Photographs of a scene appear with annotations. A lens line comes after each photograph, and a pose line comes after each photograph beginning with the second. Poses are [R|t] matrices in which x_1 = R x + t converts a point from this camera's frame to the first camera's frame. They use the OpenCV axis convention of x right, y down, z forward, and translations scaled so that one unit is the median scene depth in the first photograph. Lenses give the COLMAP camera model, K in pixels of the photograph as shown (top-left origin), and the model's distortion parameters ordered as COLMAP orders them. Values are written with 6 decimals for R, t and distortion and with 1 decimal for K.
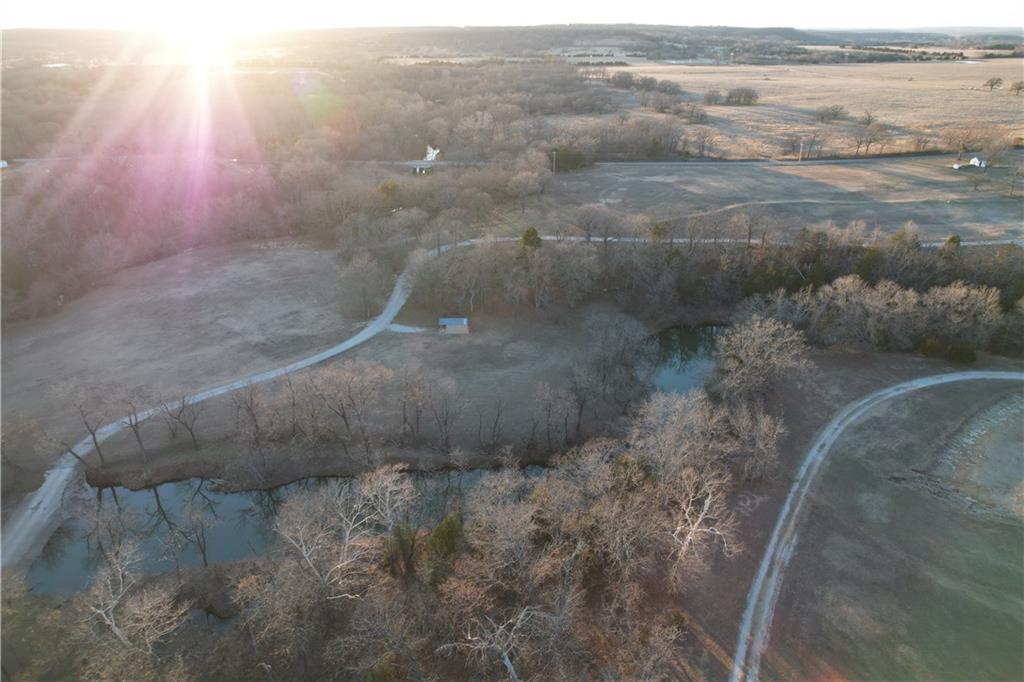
lens RADIAL K [[645.6, 0, 515.3], [0, 645.6, 357.0], [0, 0, 1]] dist [-0.072600, 0.063941]
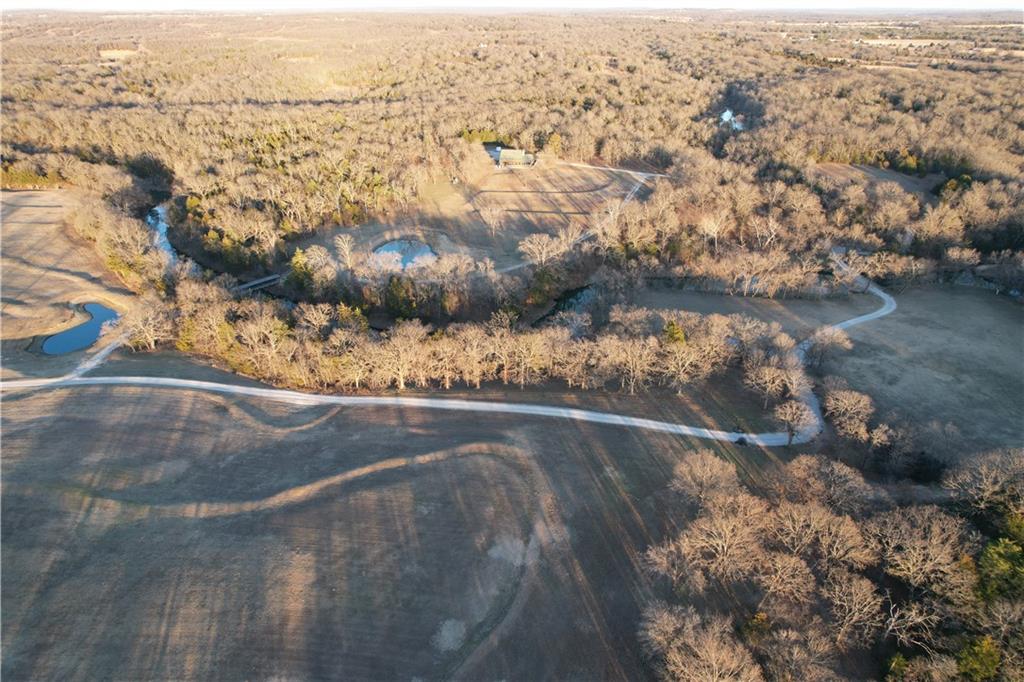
lens RADIAL K [[645.6, 0, 515.3], [0, 645.6, 357.0], [0, 0, 1]] dist [-0.072600, 0.063941]
pose [[-0.990382, -0.061468, 0.123959, 0.145409], [0.071072, 0.542672, 0.836932, -1.031578], [-0.118714, 0.837692, -0.533084, 1.648739]]
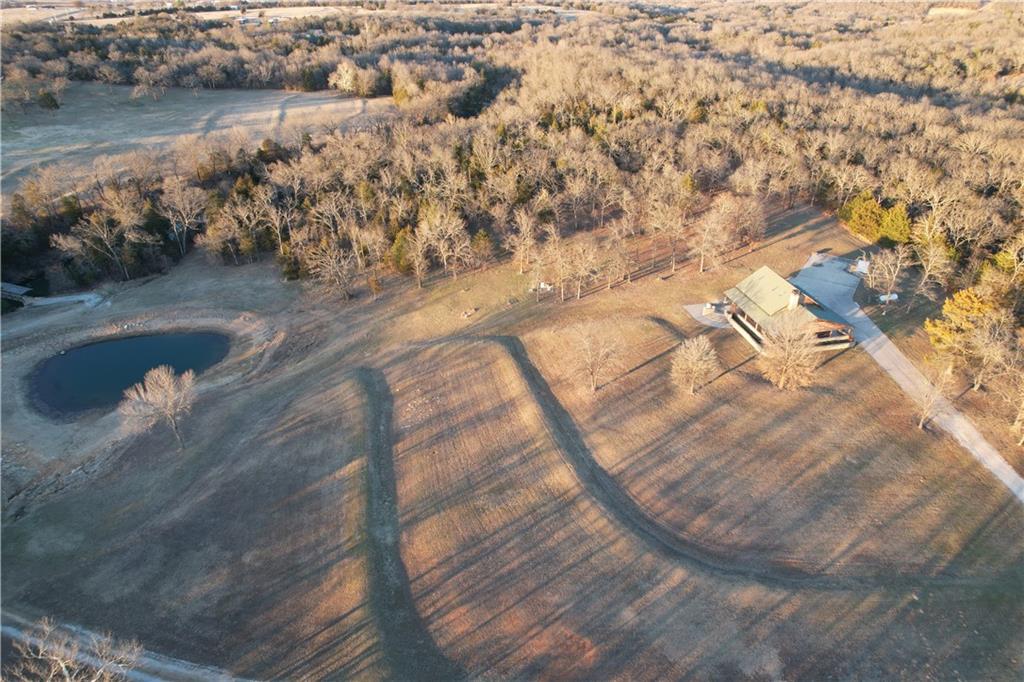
lens RADIAL K [[645.6, 0, 515.3], [0, 645.6, 357.0], [0, 0, 1]] dist [-0.072600, 0.063941]
pose [[-0.219022, -0.499650, 0.838081, -0.101753], [0.456834, 0.706462, 0.540569, -0.072224], [-0.862167, 0.501260, 0.073526, 0.149832]]
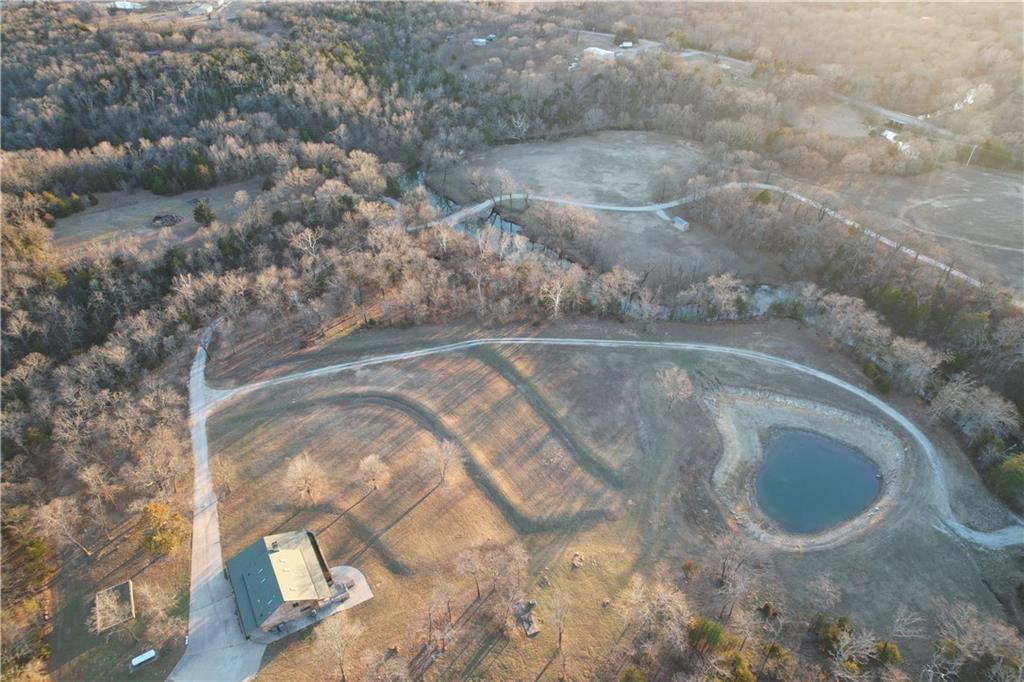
lens RADIAL K [[645.6, 0, 515.3], [0, 645.6, 357.0], [0, 0, 1]] dist [-0.072600, 0.063941]
pose [[0.516071, 0.536486, -0.667723, 0.951527], [-0.396157, 0.840662, 0.369253, -0.196597], [0.759428, 0.073962, 0.646374, -0.372766]]
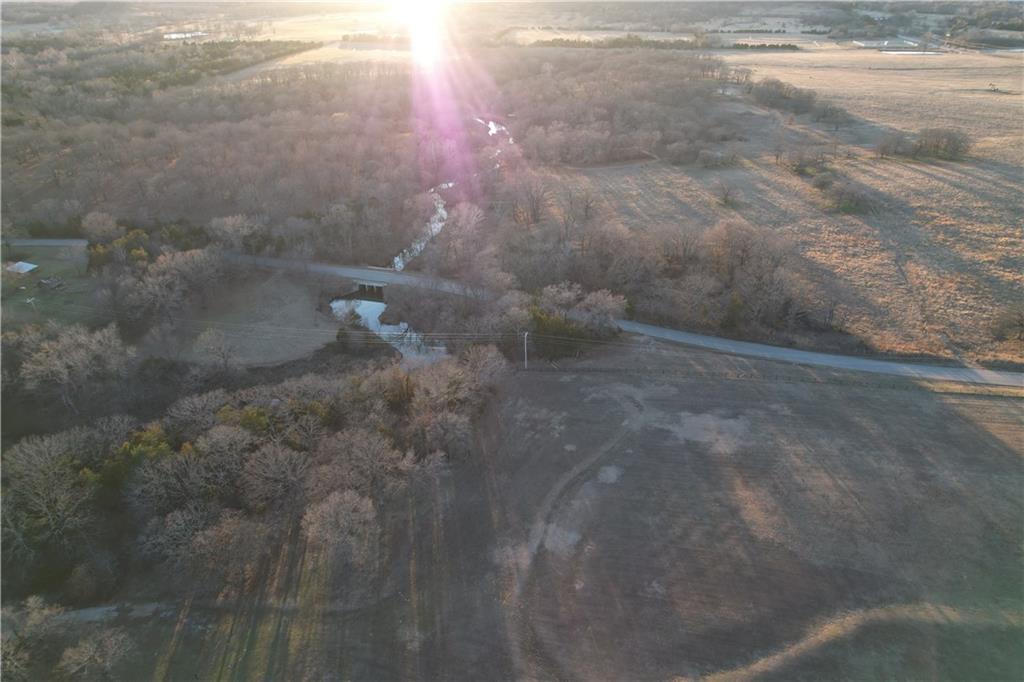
lens RADIAL K [[645.6, 0, 515.3], [0, 645.6, 357.0], [0, 0, 1]] dist [-0.072600, 0.063941]
pose [[0.969433, 0.121047, -0.213418, 0.298563], [-0.107443, 0.991433, 0.074273, -0.588730], [0.220580, -0.049073, 0.974134, 0.801232]]
